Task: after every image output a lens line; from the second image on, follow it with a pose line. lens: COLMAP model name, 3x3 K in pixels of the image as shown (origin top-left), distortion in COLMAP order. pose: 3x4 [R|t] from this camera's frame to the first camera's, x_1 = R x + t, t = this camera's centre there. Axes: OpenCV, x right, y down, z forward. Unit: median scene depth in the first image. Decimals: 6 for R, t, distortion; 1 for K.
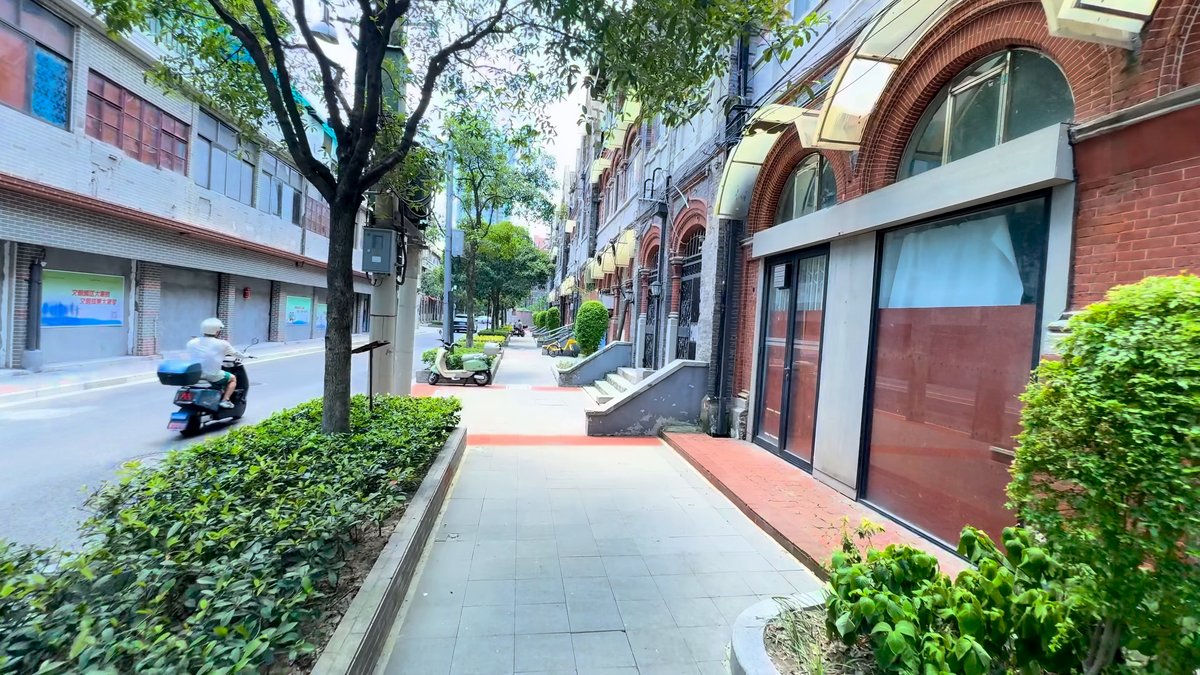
lens RADIAL K [[525.8, 0, 596.1], [0, 525.8, 336.3], [0, 0, 1]] dist [-0.020487, -0.000510]
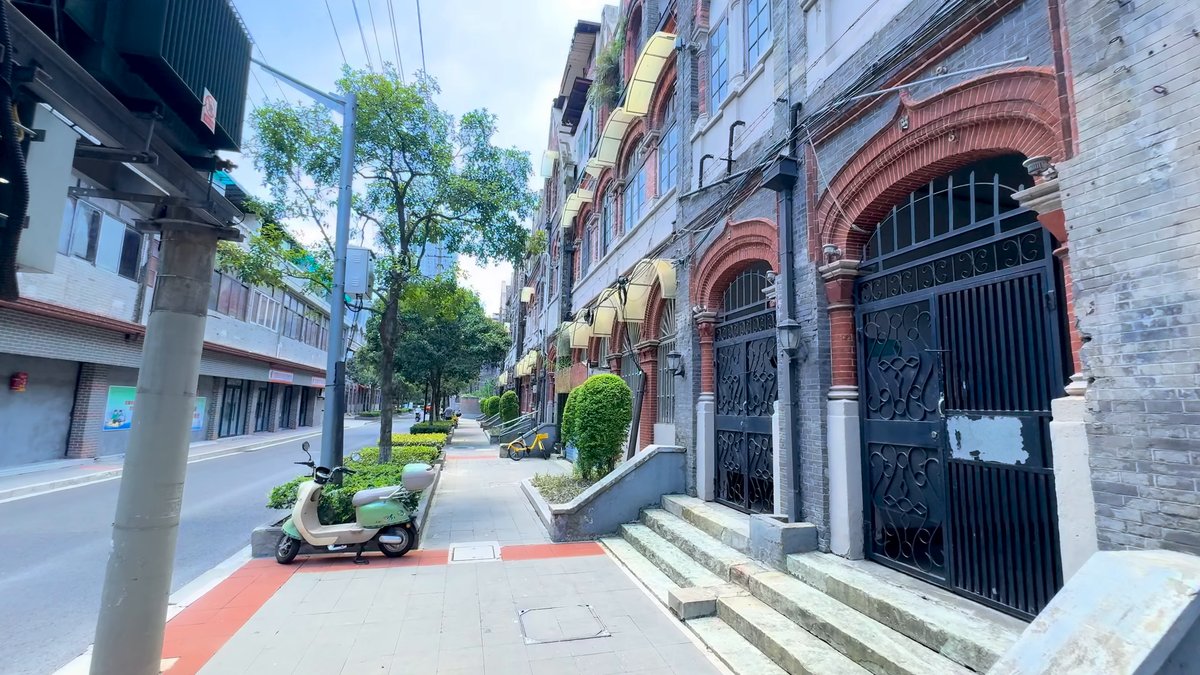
lens RADIAL K [[525.8, 0, 606.1], [0, 525.8, 338.8], [0, 0, 1]] dist [-0.020487, -0.000510]
pose [[0.992235, -0.021431, 0.122519, -0.049057], [0.039763, 0.988006, -0.149209, -0.013363], [-0.117852, 0.152922, 0.981186, 0.288133]]
